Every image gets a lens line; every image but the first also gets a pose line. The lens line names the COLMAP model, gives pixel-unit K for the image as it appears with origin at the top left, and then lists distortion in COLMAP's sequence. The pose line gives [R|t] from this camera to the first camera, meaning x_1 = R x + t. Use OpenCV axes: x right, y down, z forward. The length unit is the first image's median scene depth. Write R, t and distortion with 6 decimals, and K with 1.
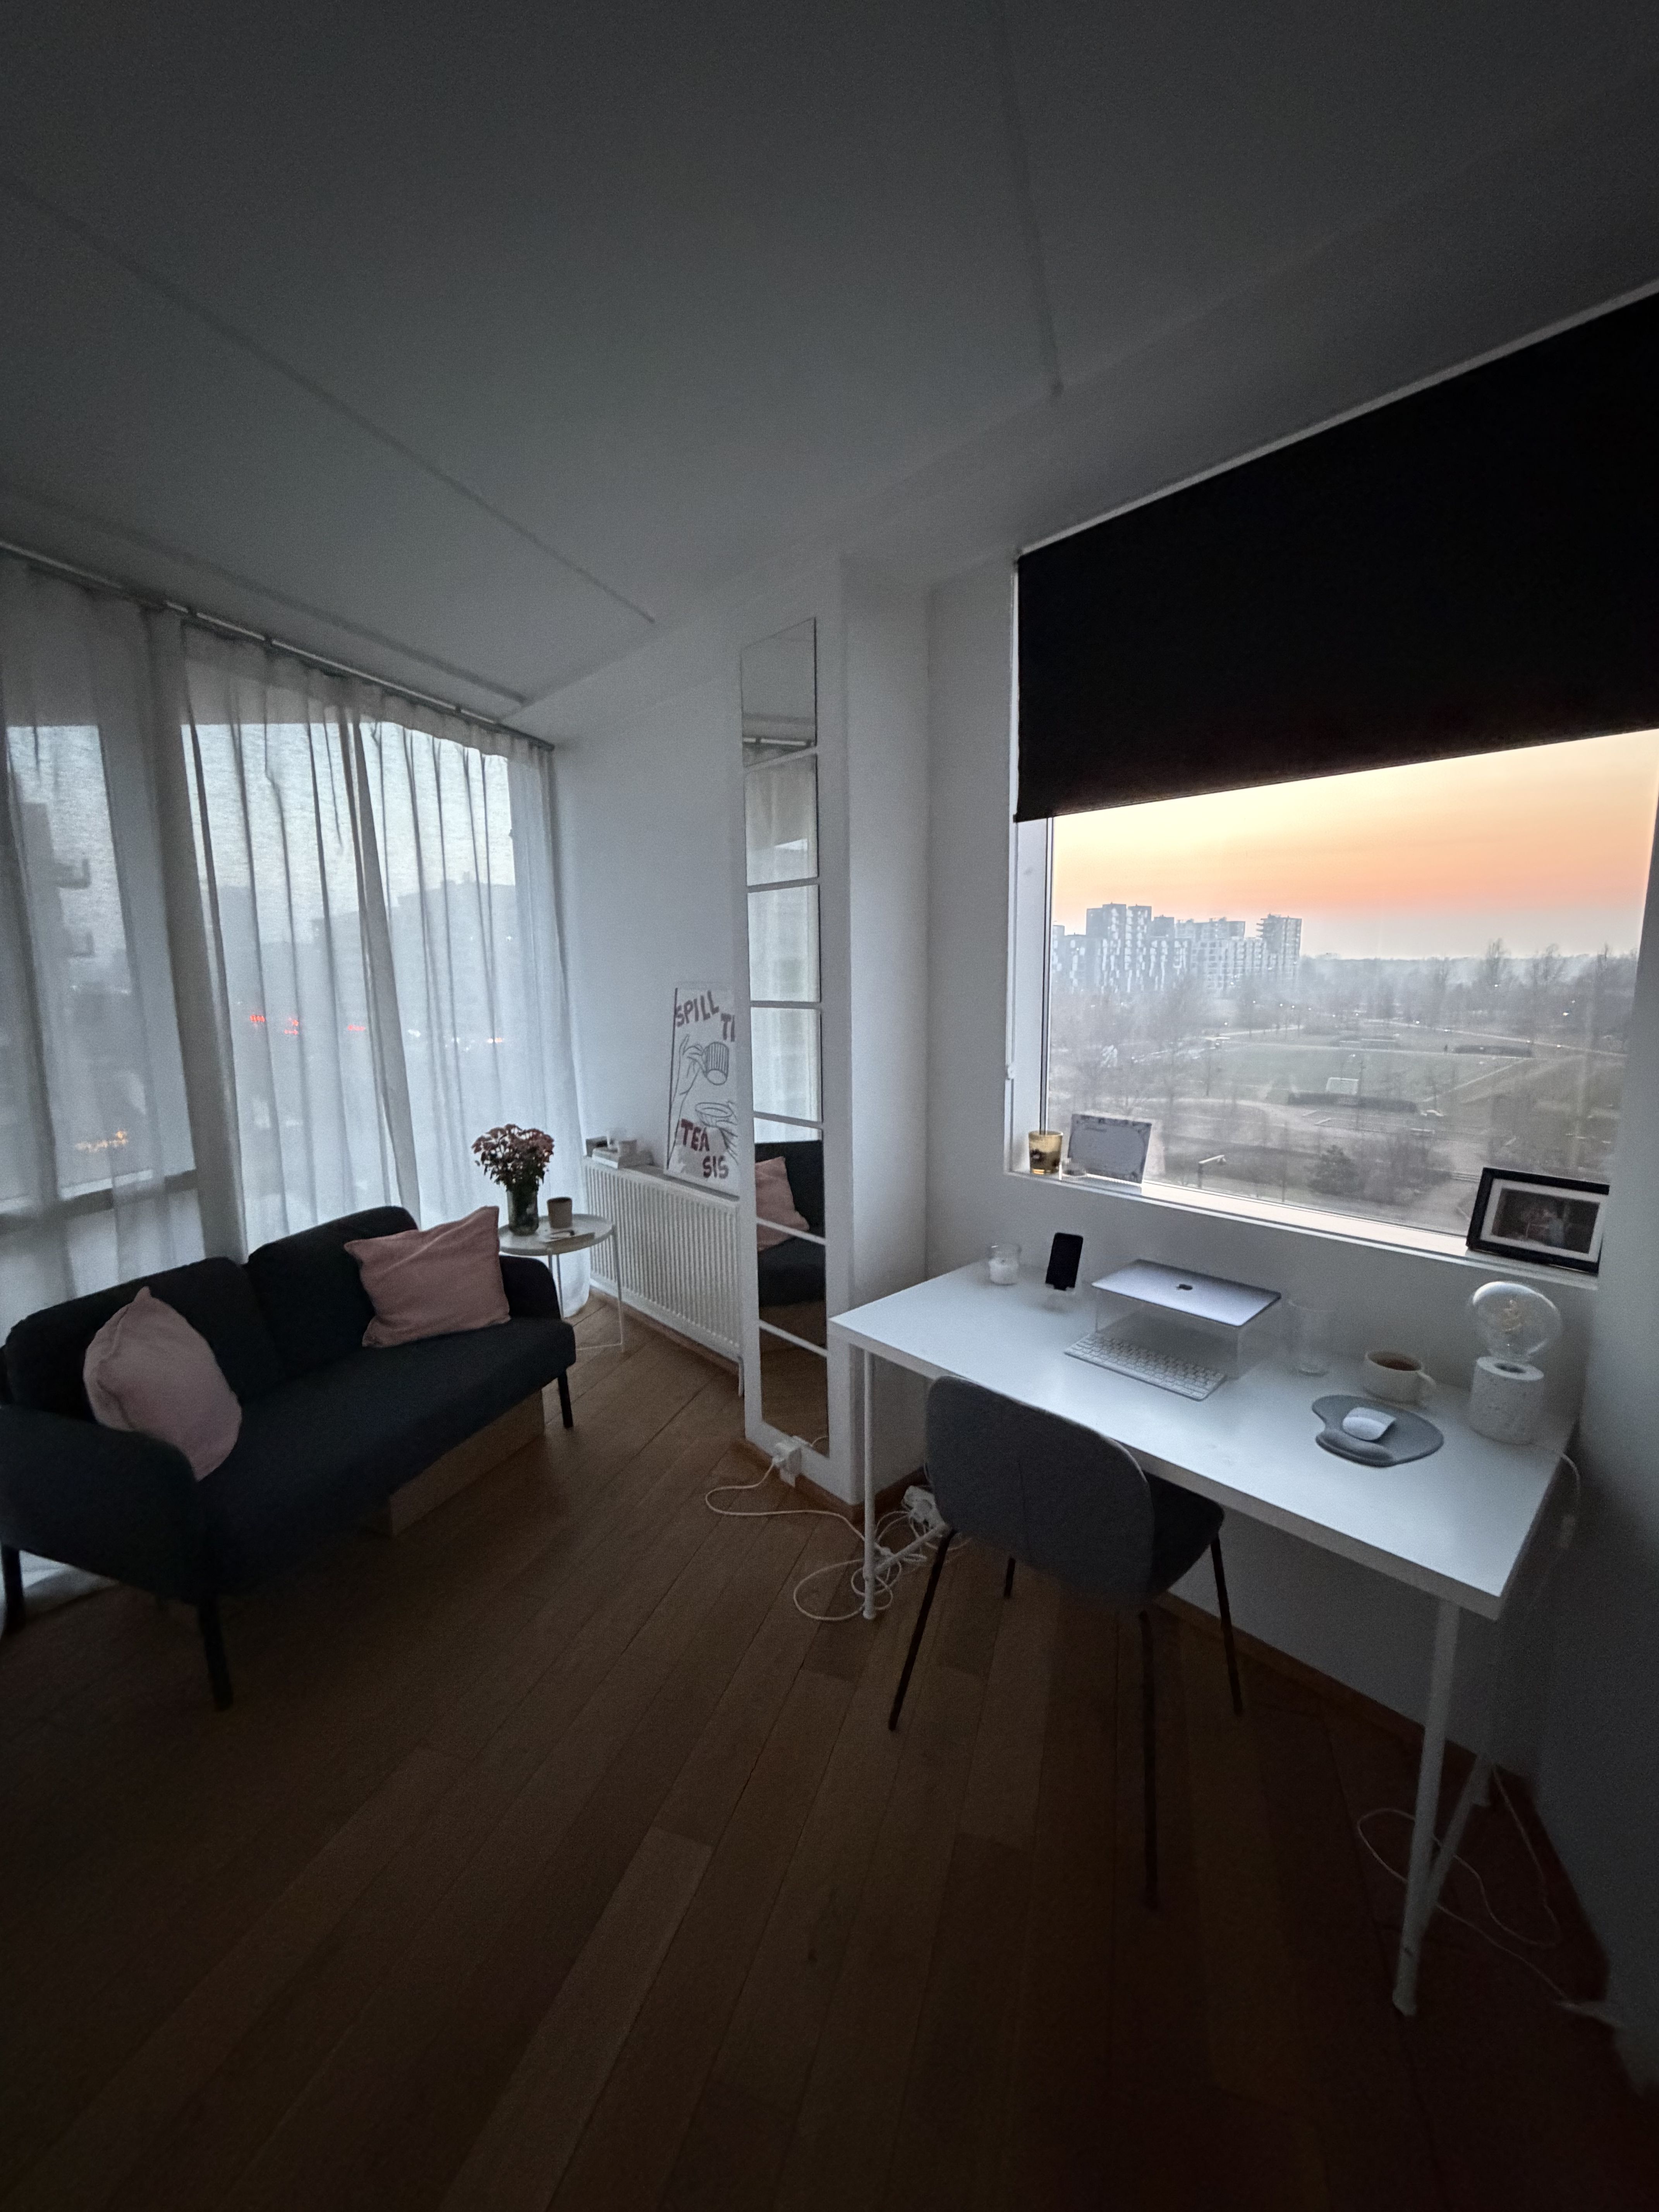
lens RADIAL K [[876.7, 0, 827.5], [0, 876.7, 1099.9], [0, 0, 1]] dist [0.001329, 0.000218]
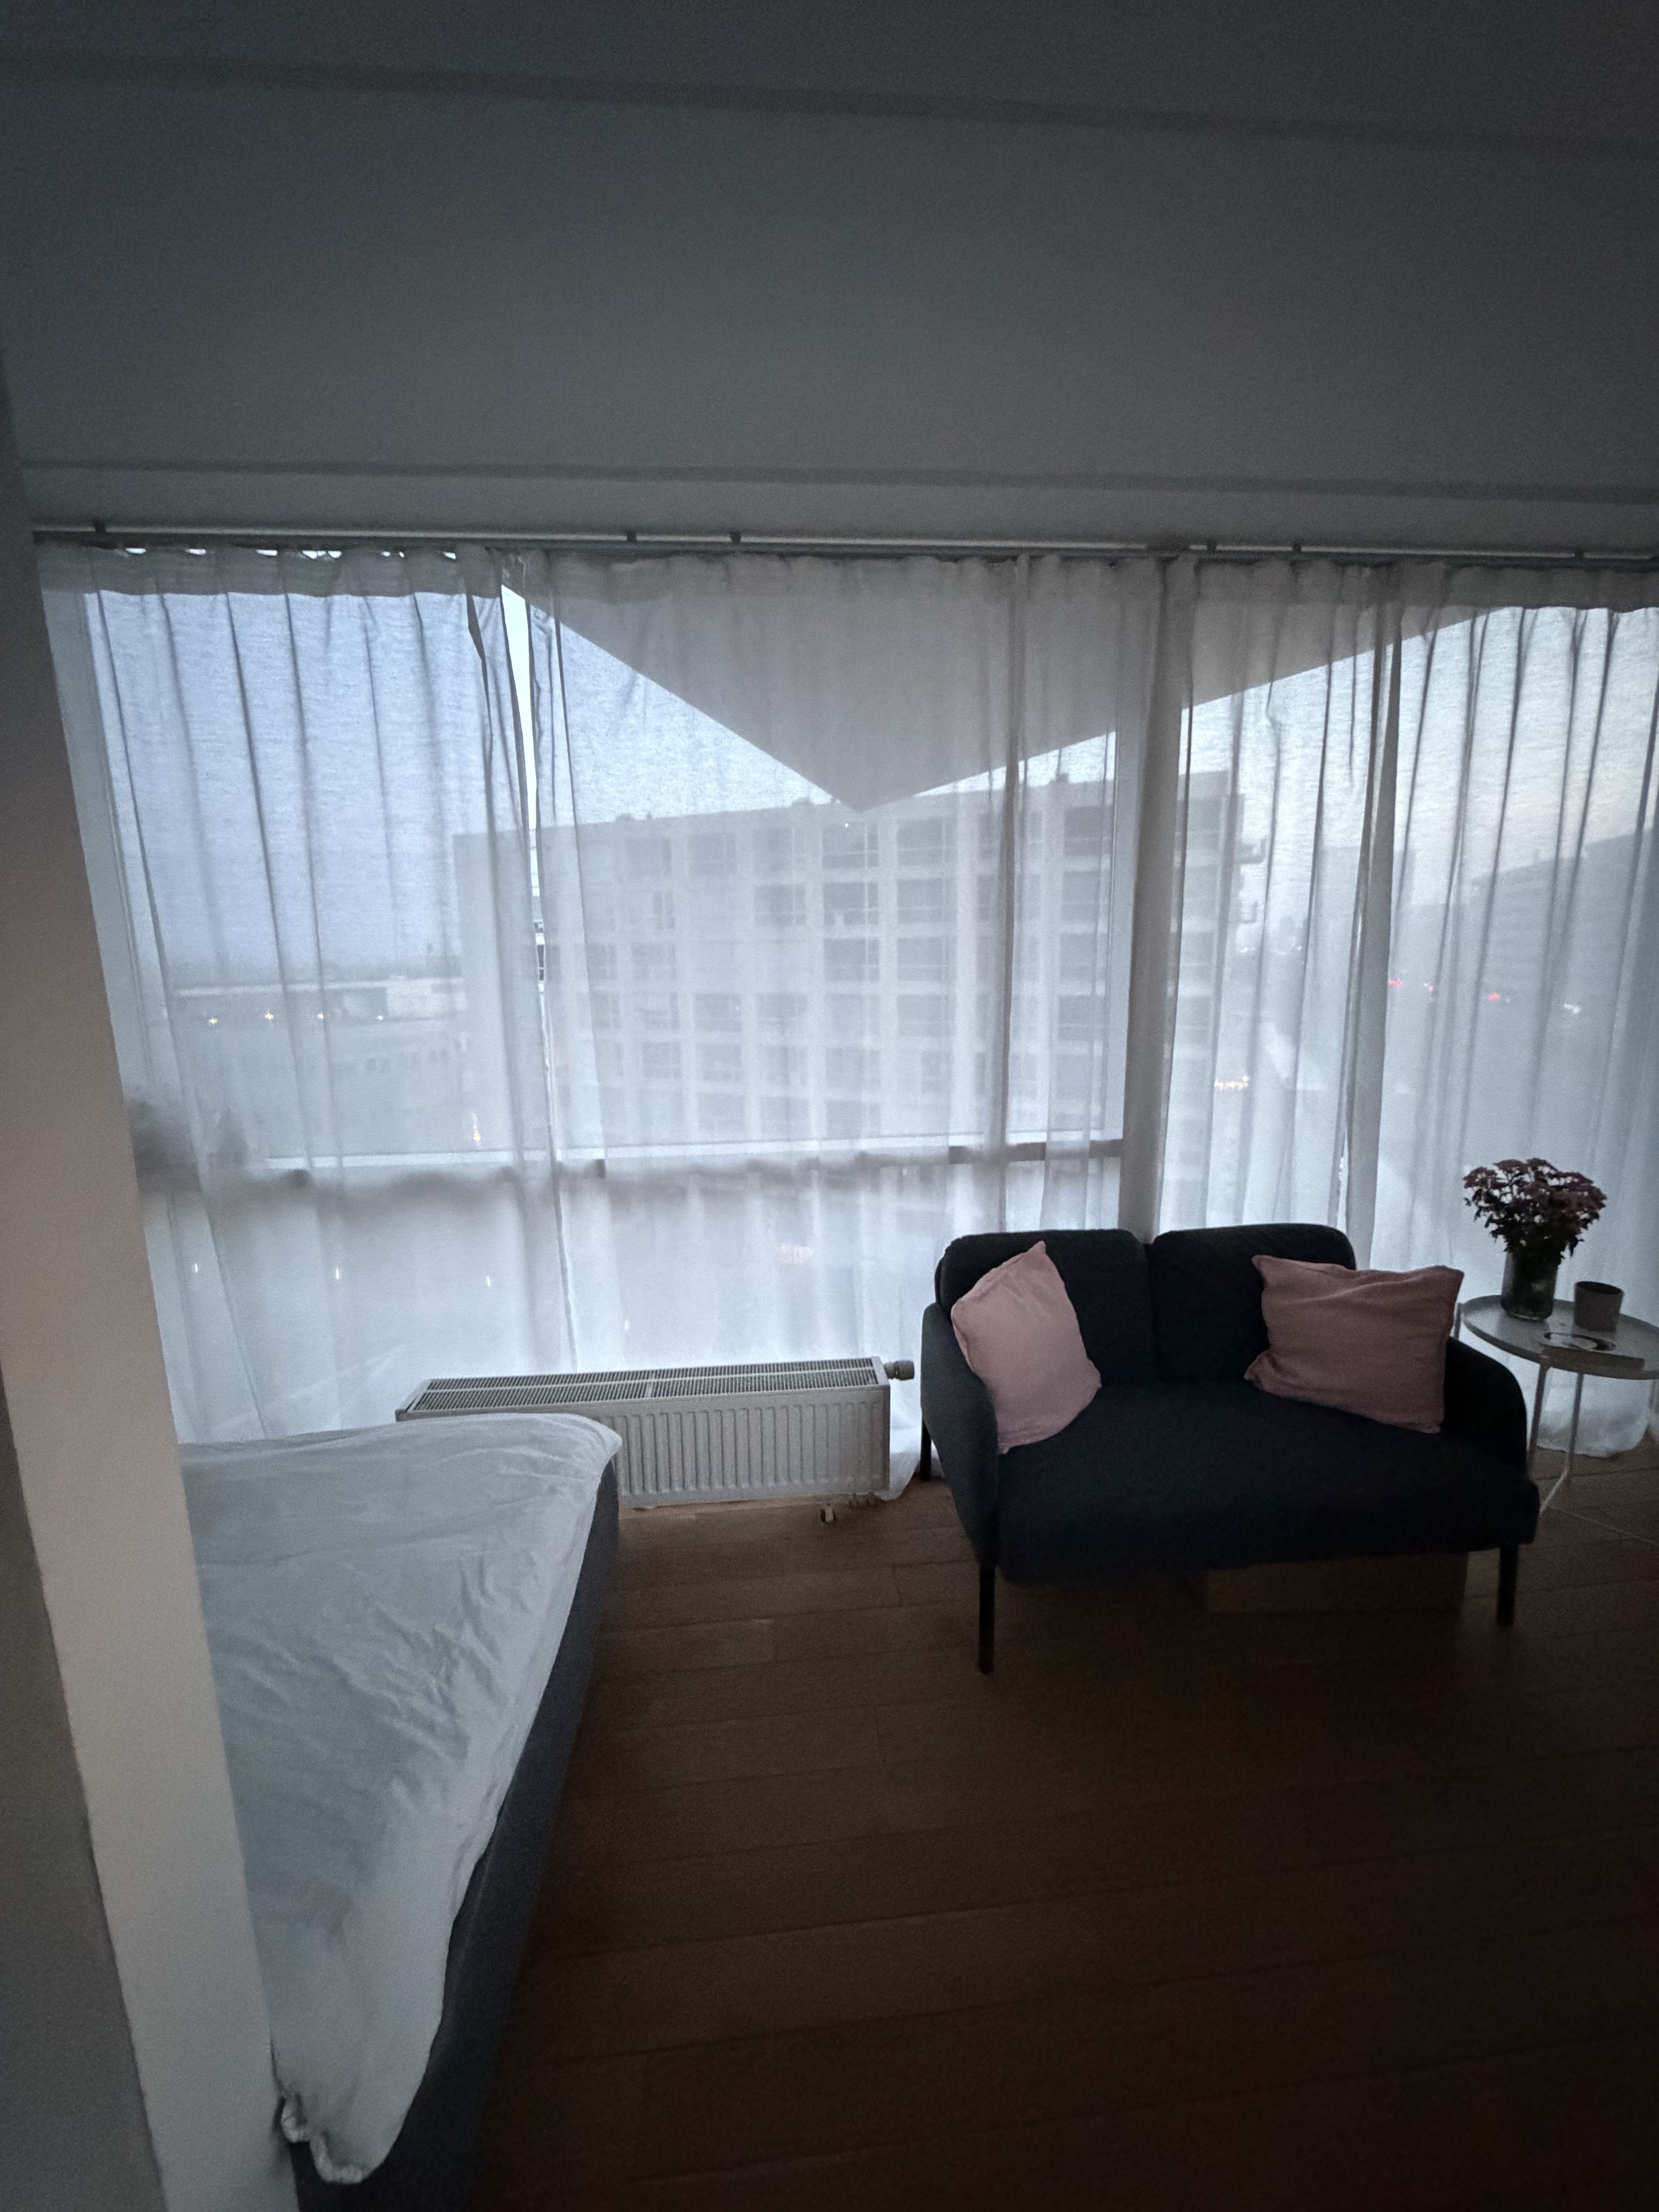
lens RADIAL K [[876.7, 0, 827.5], [0, 876.7, 1099.9], [0, 0, 1]] dist [0.001329, 0.000218]
pose [[0.419351, 0.164580, -0.892781, 0.019138], [-0.128980, 0.984255, 0.120859, -0.035642], [0.898615, 0.064469, 0.433976, 0.223792]]
